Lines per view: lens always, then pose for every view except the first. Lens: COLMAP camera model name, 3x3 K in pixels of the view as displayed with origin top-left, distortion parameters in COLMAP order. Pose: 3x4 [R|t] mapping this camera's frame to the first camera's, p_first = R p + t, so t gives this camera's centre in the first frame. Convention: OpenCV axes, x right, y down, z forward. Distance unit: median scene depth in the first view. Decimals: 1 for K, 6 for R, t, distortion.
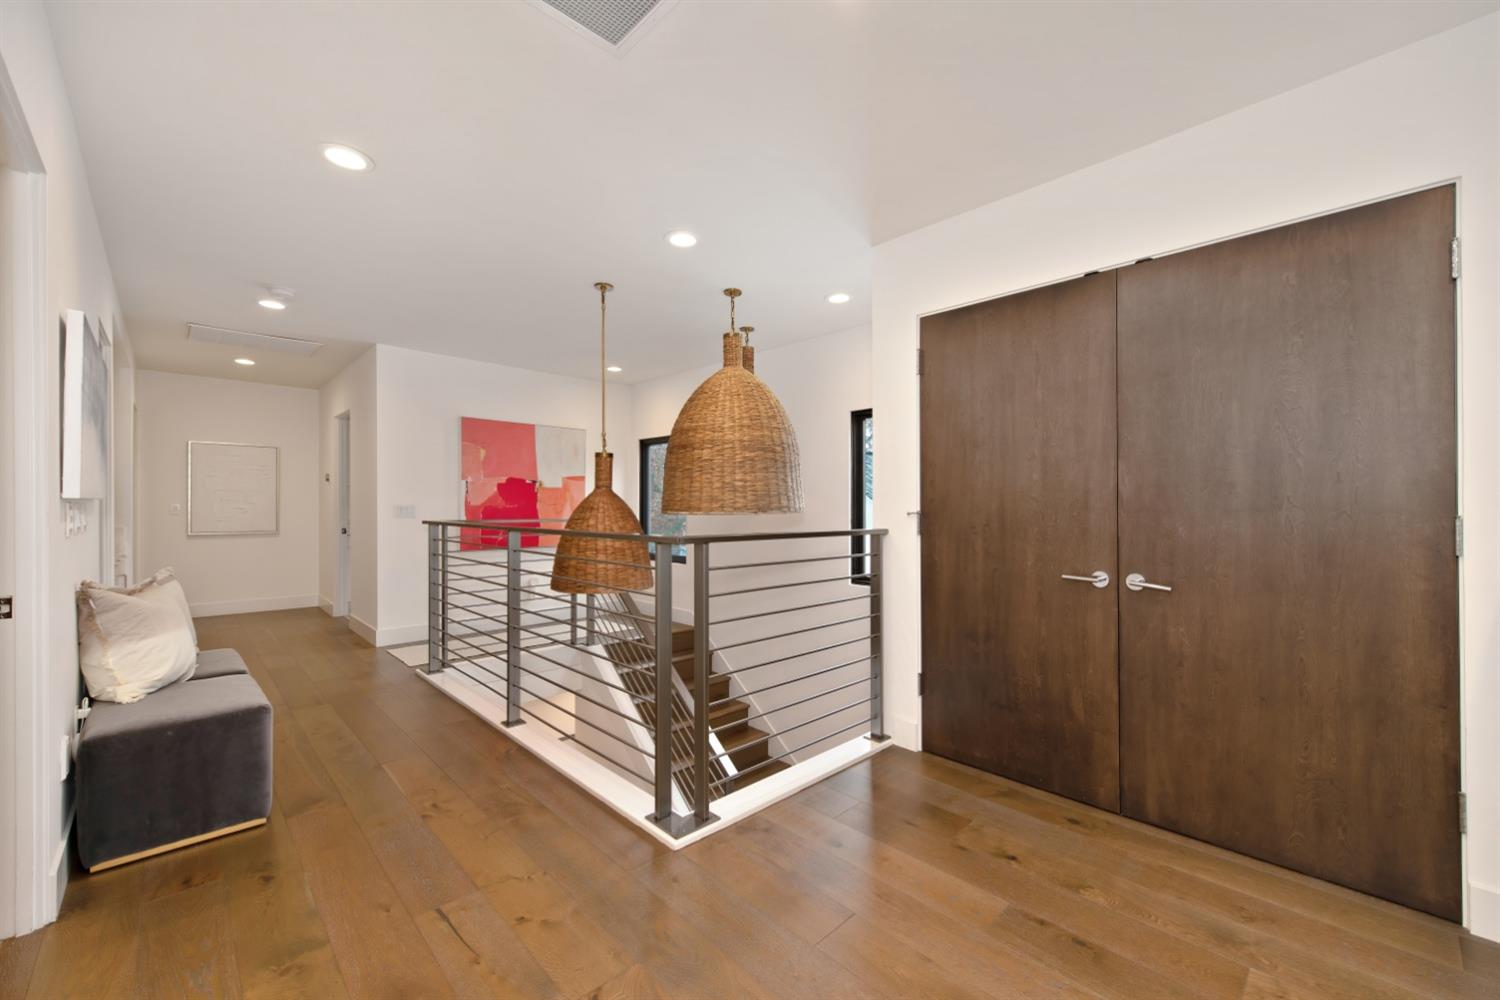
lens RADIAL K [[599.1, 0, 748.7], [0, 599.1, 521.2], [0, 0, 1]] dist [0.014309, -0.000097]
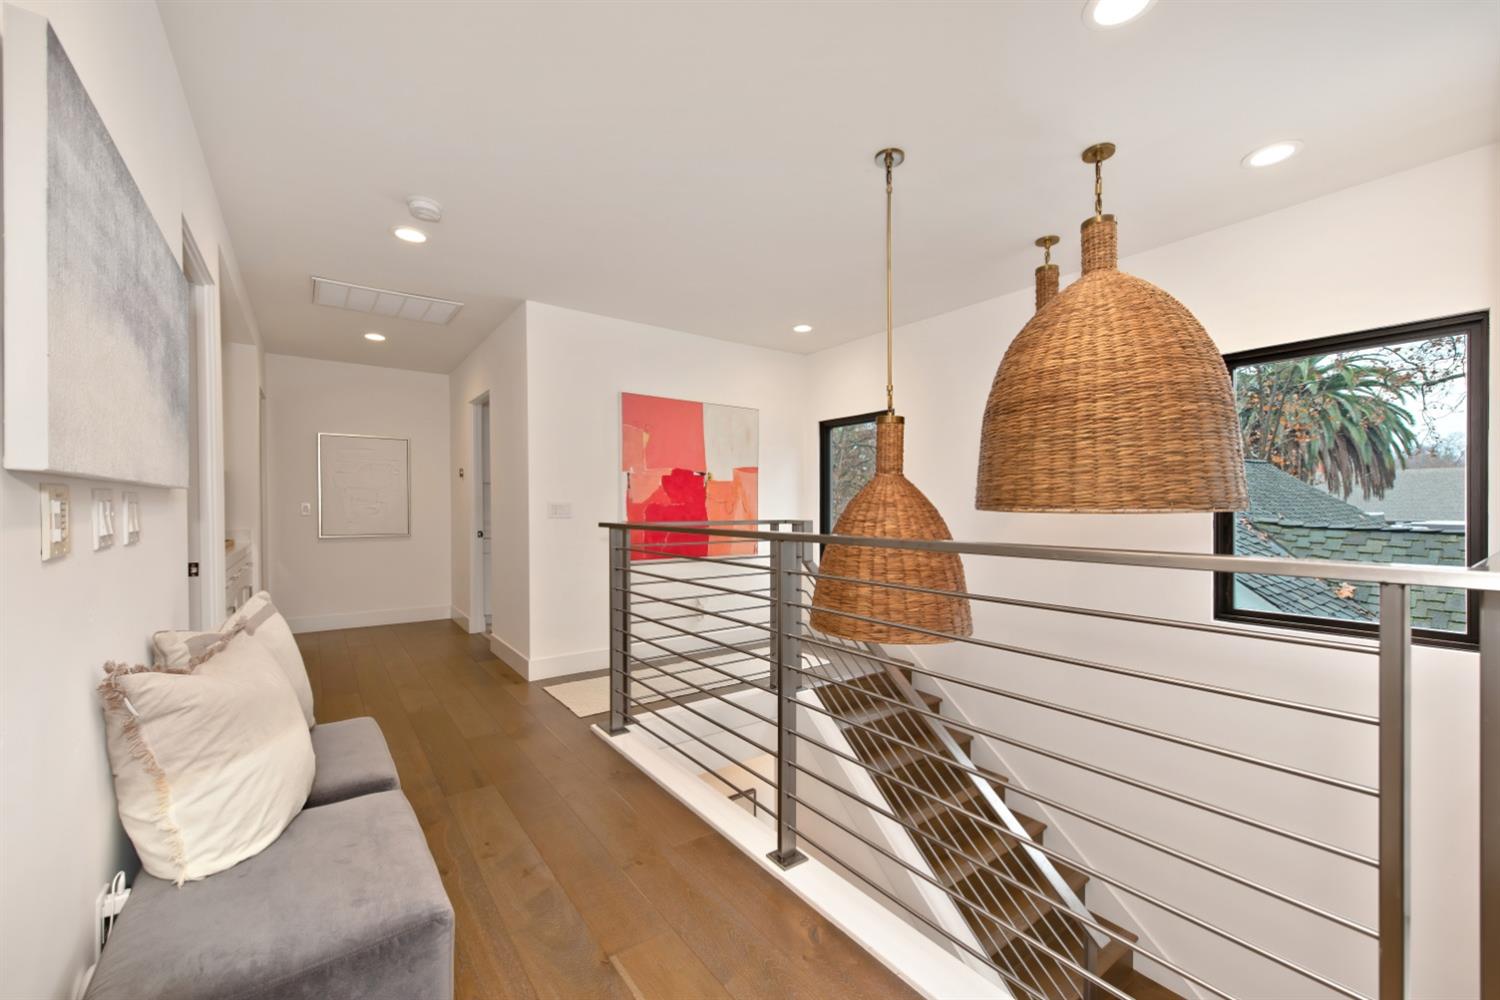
lens RADIAL K [[599.1, 0, 748.7], [0, 599.1, 521.2], [0, 0, 1]] dist [0.014309, -0.000097]
pose [[0.991096, 0.000771, -0.133143, -0.259614], [-0.000943, 0.999999, -0.001235, -0.001693], [0.133142, 0.001350, 0.991096, 0.293490]]
